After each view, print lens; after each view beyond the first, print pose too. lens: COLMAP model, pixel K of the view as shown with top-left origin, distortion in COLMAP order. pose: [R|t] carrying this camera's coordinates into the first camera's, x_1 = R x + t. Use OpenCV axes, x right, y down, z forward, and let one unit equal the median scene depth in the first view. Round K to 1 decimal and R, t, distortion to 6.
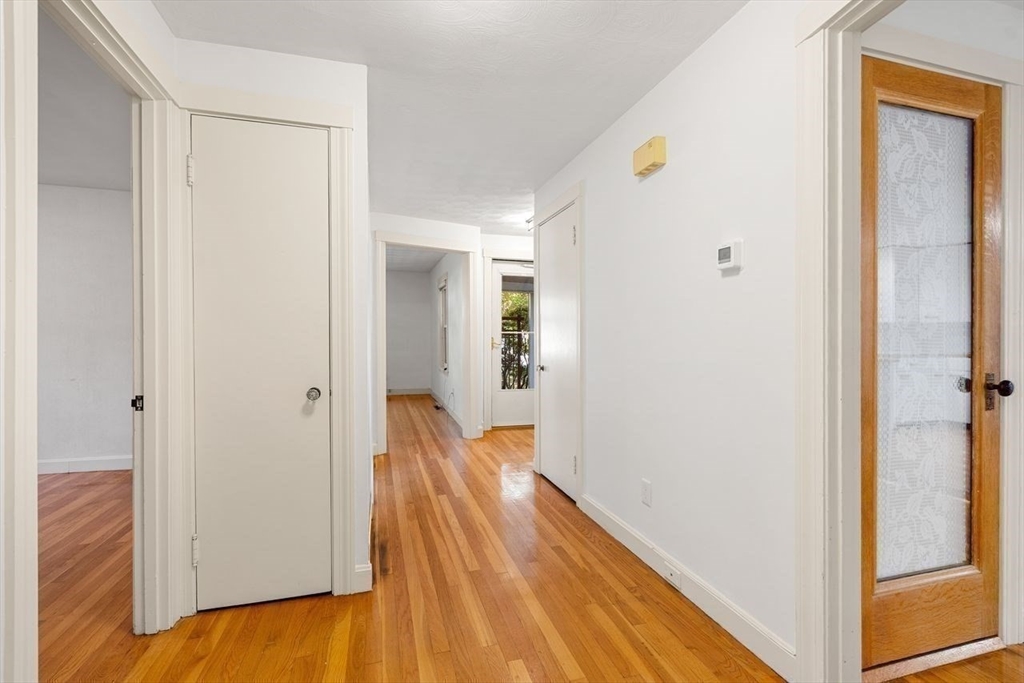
lens RADIAL K [[474.2, 0, 515.0], [0, 474.2, 344.7], [0, 0, 1]] dist [0.002980, 0.004613]
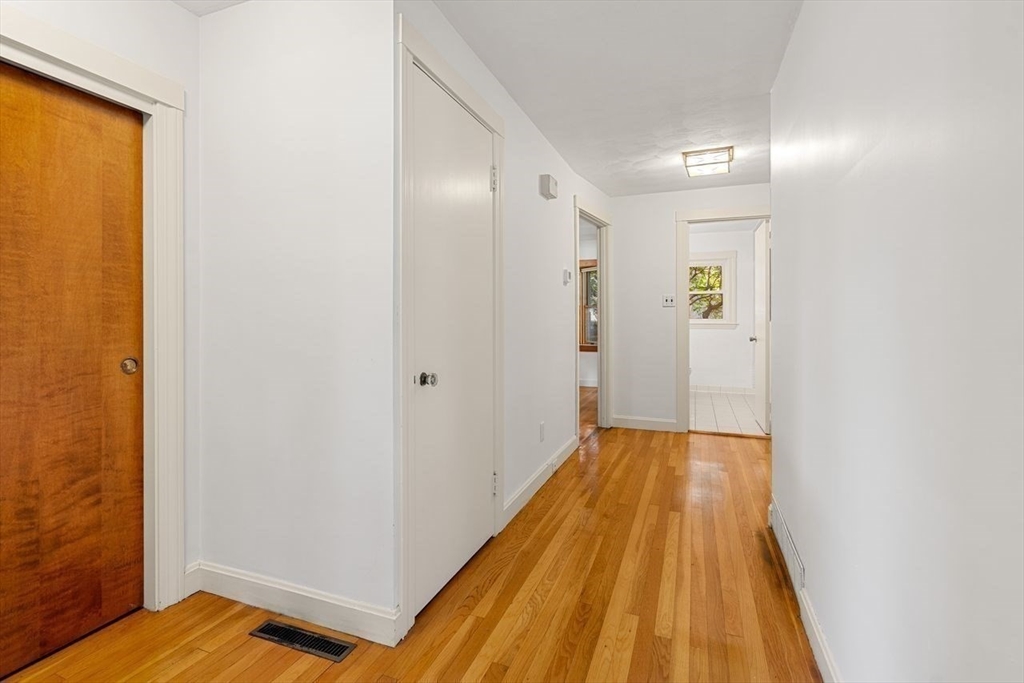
lens RADIAL K [[474.2, 0, 512.8], [0, 474.2, 332.9], [0, 0, 1]] dist [0.002980, 0.004613]
pose [[-0.792922, -0.019717, 0.609004, -0.400907], [0.005722, 0.999191, 0.039800, -0.015479], [-0.609297, 0.035043, -0.792168, 1.826911]]
